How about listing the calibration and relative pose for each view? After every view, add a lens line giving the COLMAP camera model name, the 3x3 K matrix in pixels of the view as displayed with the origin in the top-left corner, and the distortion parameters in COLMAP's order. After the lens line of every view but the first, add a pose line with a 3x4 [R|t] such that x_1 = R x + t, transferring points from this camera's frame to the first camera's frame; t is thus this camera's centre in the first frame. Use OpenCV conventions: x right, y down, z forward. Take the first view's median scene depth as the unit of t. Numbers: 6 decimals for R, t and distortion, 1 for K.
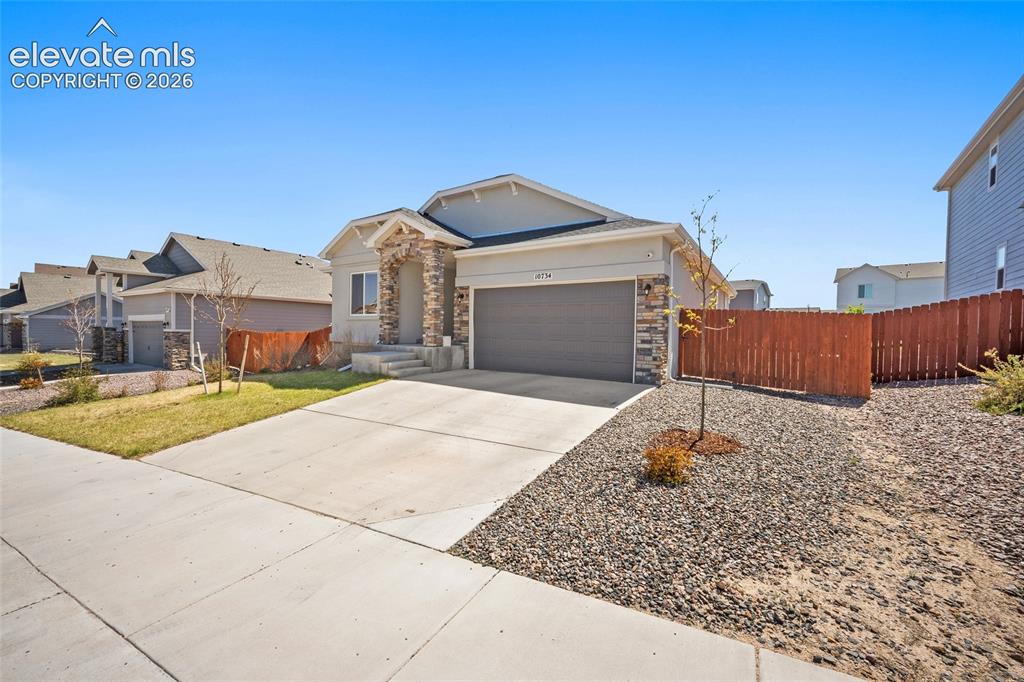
lens RADIAL K [[408.4, 0, 512.0], [0, 408.4, 341.0], [0, 0, 1]] dist [0.000504, -0.000051]
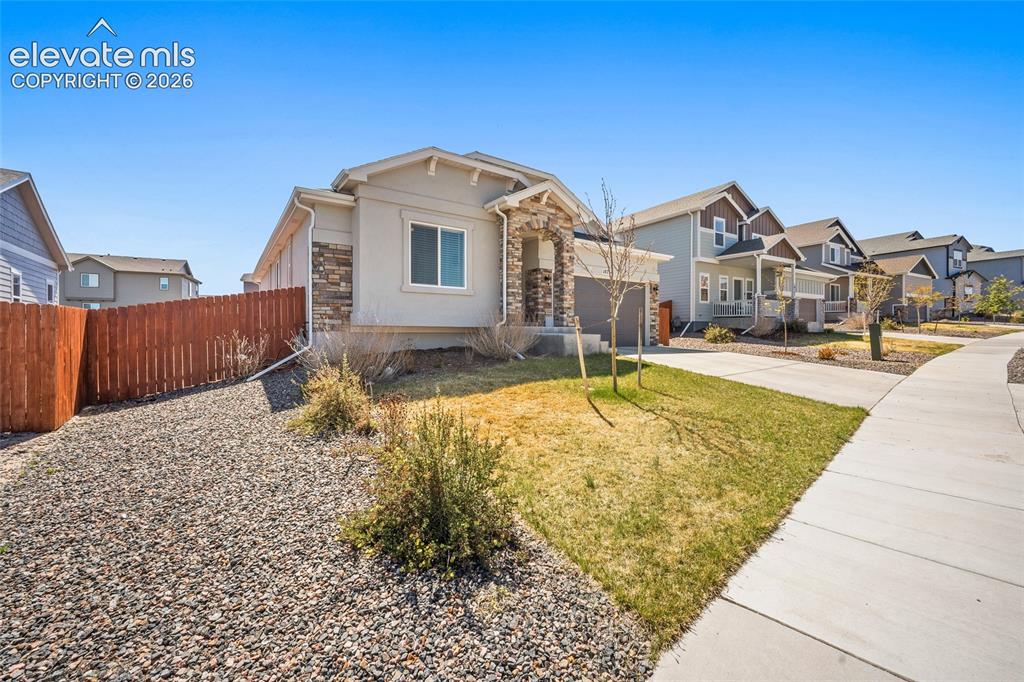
lens RADIAL K [[408.8, 0, 511.5], [0, 408.8, 332.7], [0, 0, 1]] dist [-0.000668, -0.000051]
pose [[0.354749, -0.018595, 0.934777, -1.198609], [0.029162, 0.999536, 0.008817, 0.015710], [-0.934507, 0.024133, 0.355127, 0.777797]]
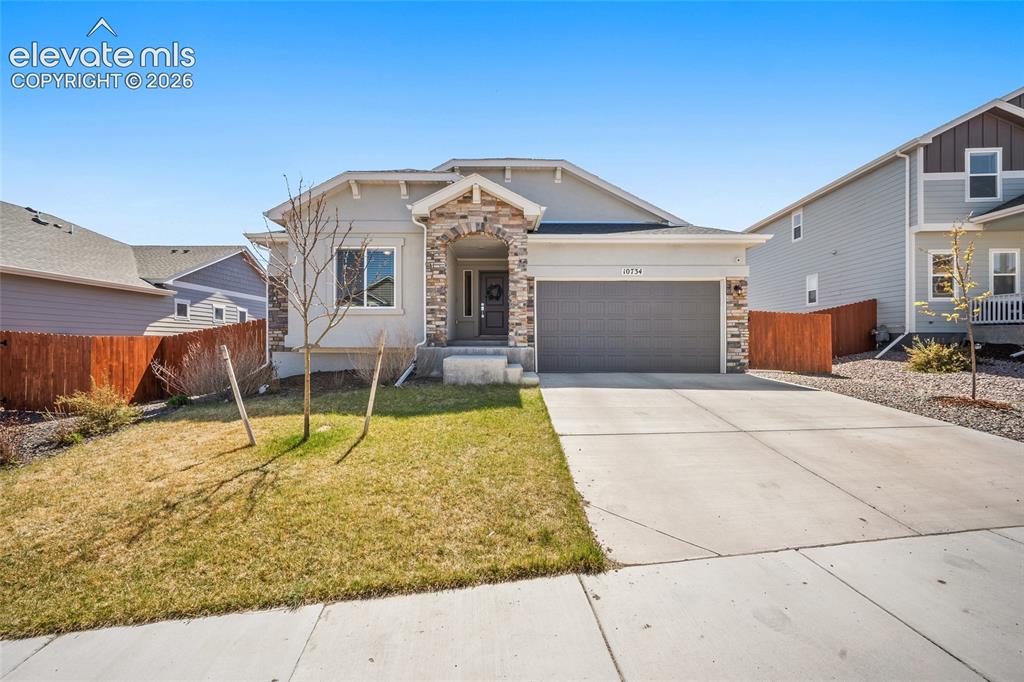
lens RADIAL K [[408.4, 0, 512.0], [0, 408.4, 341.0], [0, 0, 1]] dist [0.000504, -0.000051]
pose [[0.827303, -0.014258, 0.561576, -0.673301], [0.026881, 0.999537, -0.014223, 0.012999], [-0.561113, 0.026863, 0.827303, 0.335940]]
